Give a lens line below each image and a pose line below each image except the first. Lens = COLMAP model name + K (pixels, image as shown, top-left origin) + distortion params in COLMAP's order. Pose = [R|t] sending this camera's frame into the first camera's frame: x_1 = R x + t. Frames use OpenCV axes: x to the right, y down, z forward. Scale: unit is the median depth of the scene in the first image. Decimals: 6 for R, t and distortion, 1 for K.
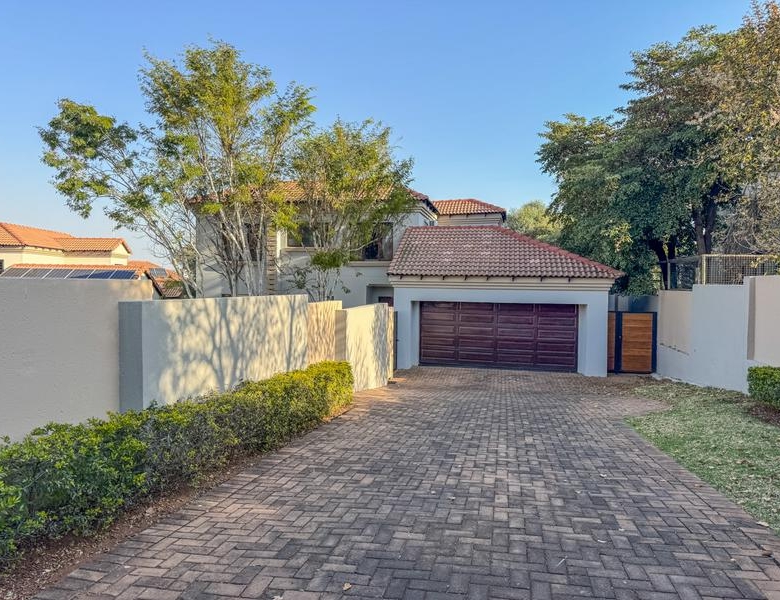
lens RADIAL K [[561.2, 0, 389.6], [0, 561.2, 298.2], [0, 0, 1]] dist [0.039844, -0.042334]
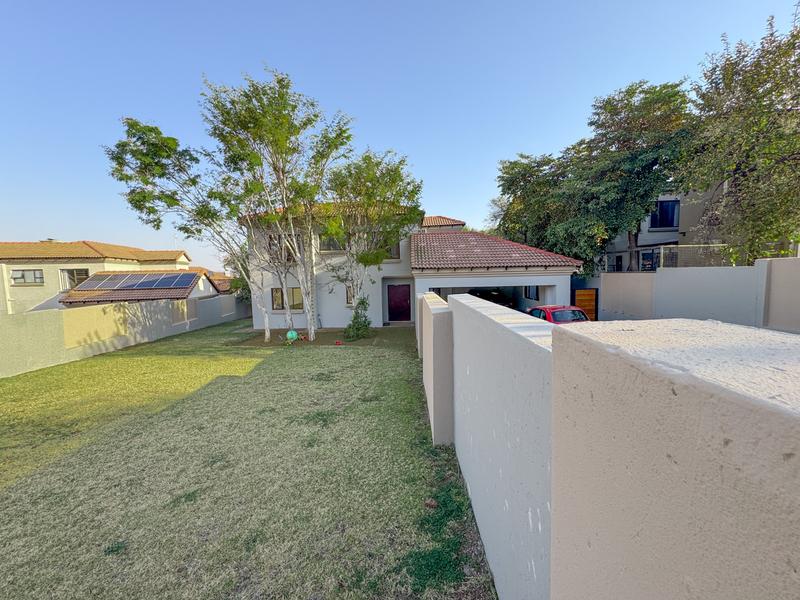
lens RADIAL K [[318.1, 0, 401.4], [0, 318.1, 298.6], [0, 0, 1]] dist [-0.002375, 0.000340]
pose [[0.985317, -0.051335, 0.162834, -0.156055], [0.042969, 0.997589, 0.054492, -0.013893], [-0.165239, -0.046695, 0.985147, 0.265360]]
